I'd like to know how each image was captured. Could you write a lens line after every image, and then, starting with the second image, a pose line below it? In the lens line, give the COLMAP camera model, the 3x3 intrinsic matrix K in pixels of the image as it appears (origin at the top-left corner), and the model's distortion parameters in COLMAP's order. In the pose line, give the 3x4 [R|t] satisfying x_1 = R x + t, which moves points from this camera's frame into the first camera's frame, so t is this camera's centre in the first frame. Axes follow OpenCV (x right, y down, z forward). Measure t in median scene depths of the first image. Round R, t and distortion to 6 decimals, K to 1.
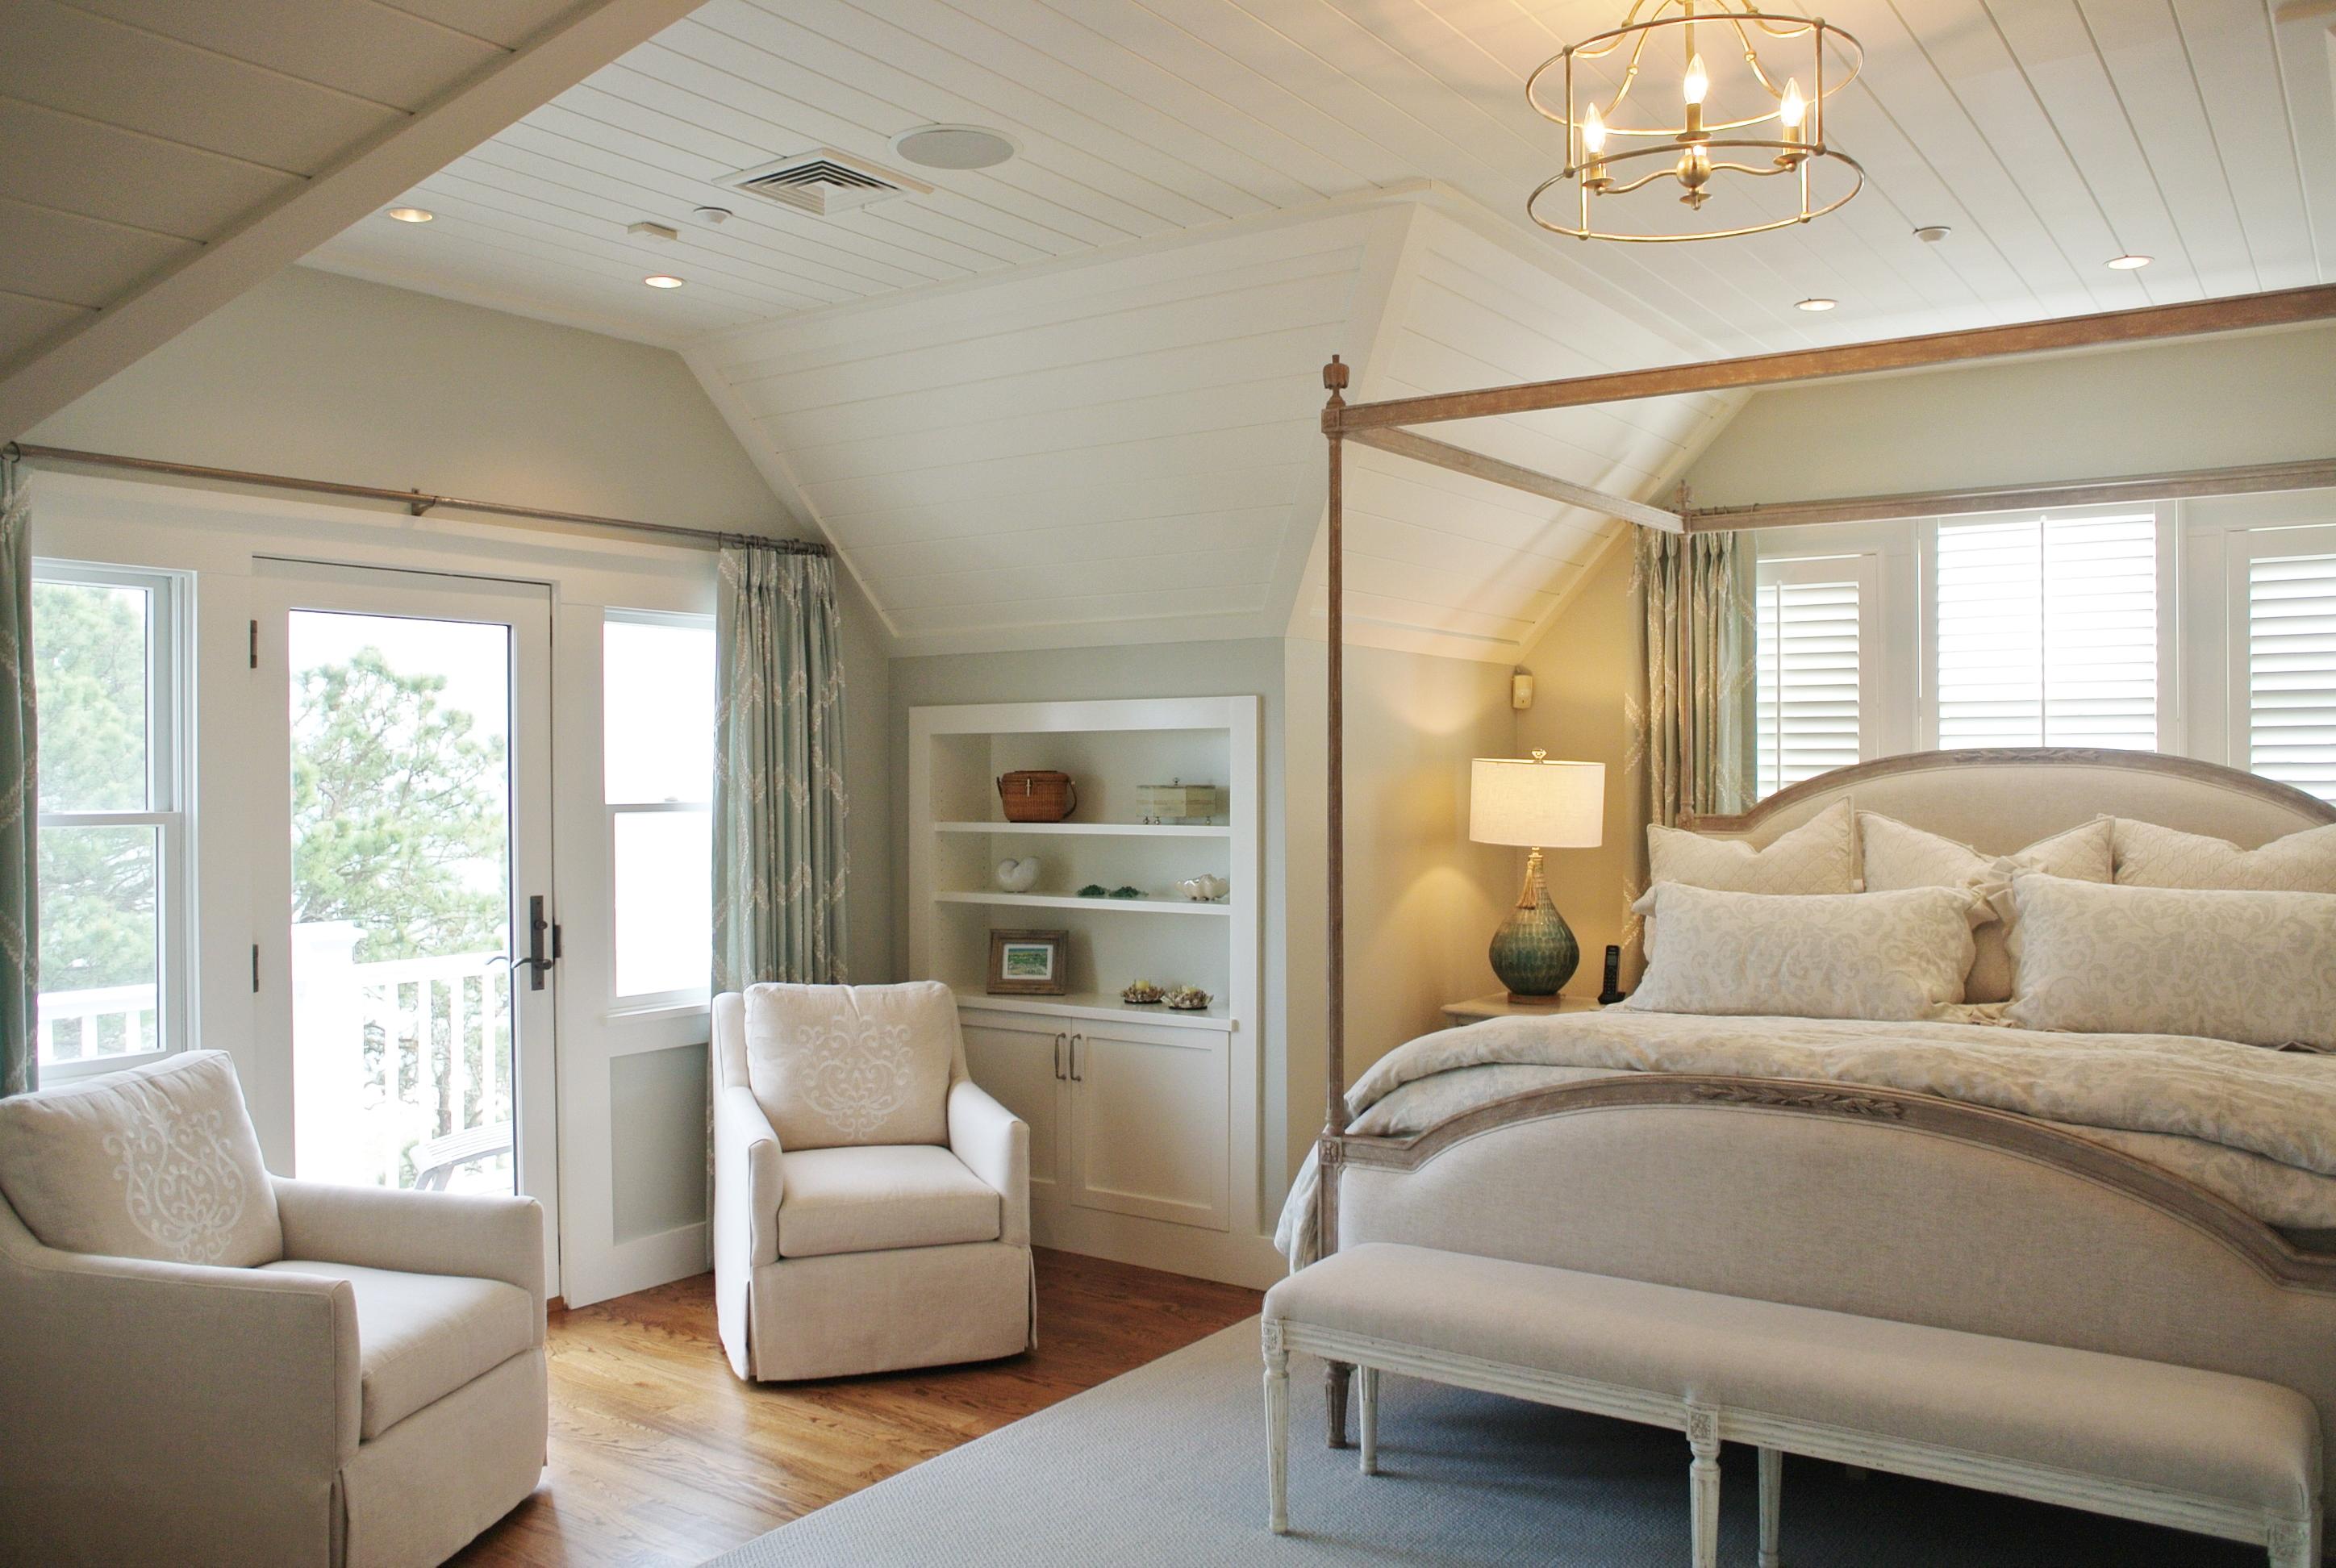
lens RADIAL K [[1820.9, 0, 1159.6], [0, 1820.9, 788.8], [0, 0, 1]] dist [-0.091313, 0.070428]
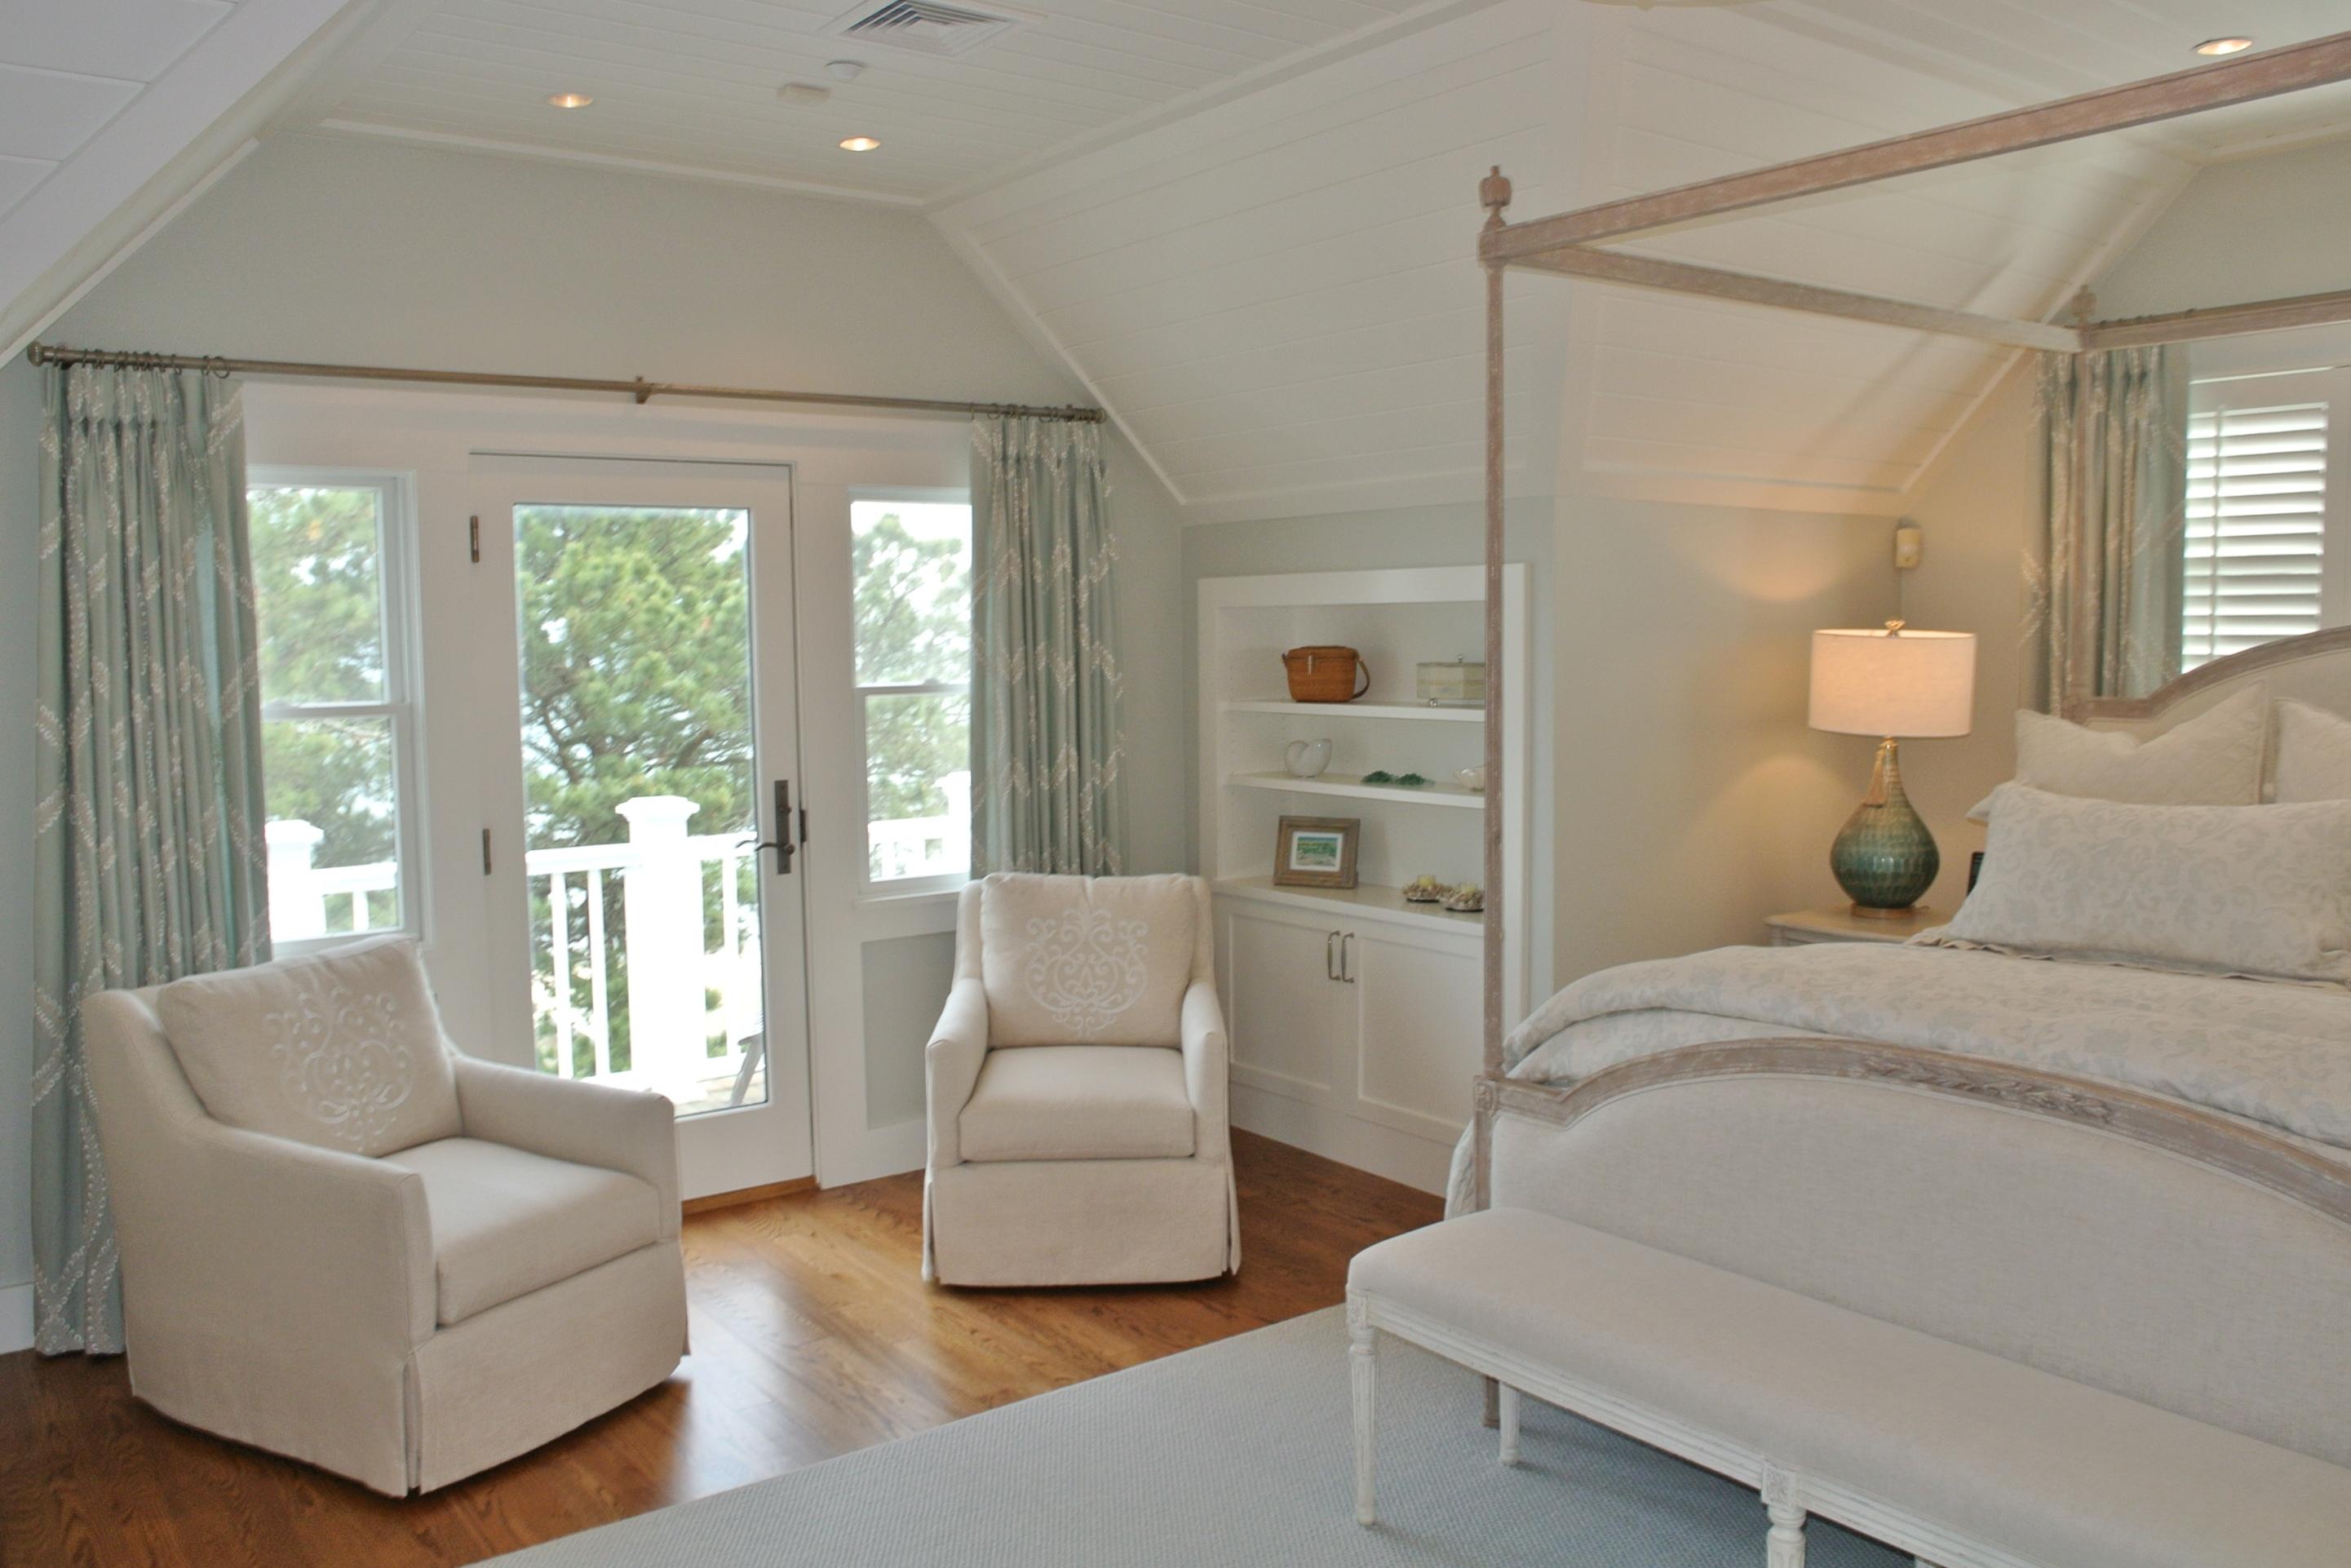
lens RADIAL K [[1843.3, 0, 1175.5], [0, 1843.3, 784.0], [0, 0, 1]] dist [-0.090780, 0.075115]
pose [[0.952649, 0.015658, -0.303670, 0.171475], [0.008247, 0.996975, 0.077280, -0.015378], [0.303962, -0.076125, 0.949638, 0.099680]]
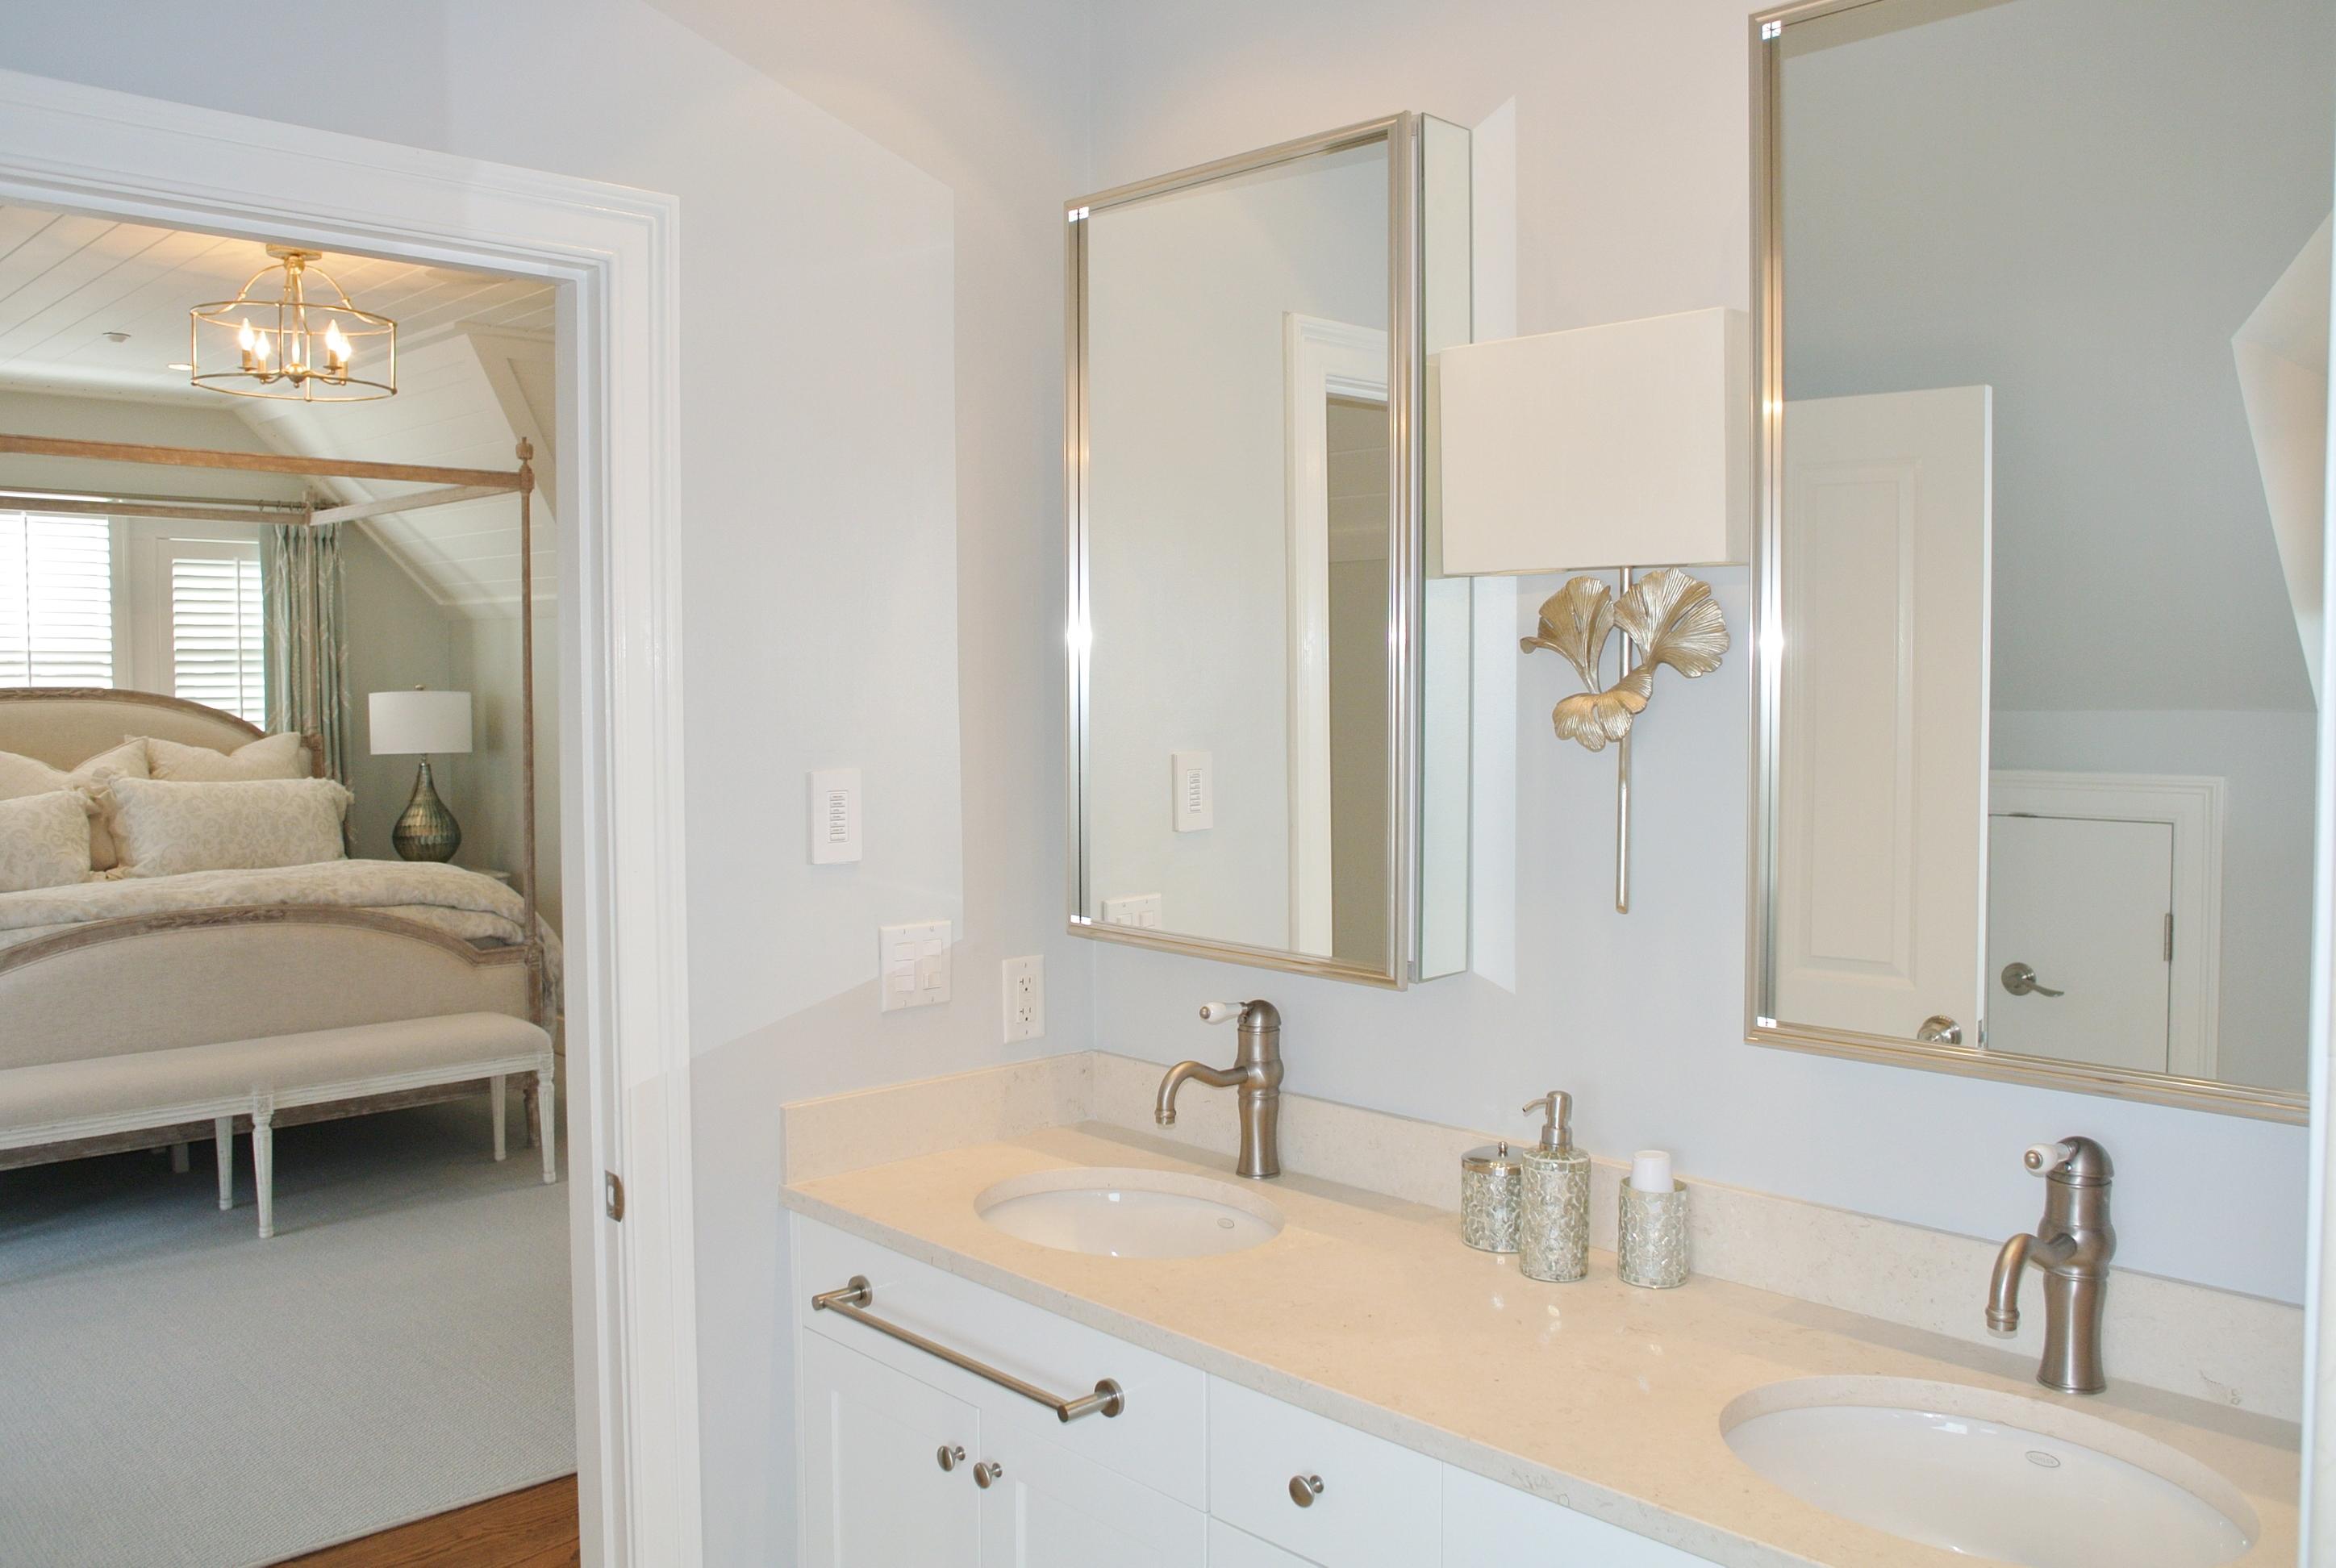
lens RADIAL K [[1820.9, 0, 1159.6], [0, 1820.9, 788.8], [0, 0, 1]] dist [-0.091313, 0.070428]
pose [[0.186338, -0.057176, 0.980821, -0.700077], [0.004515, 0.998345, 0.057340, -0.020481], [-0.982475, -0.006256, 0.186287, -0.082711]]
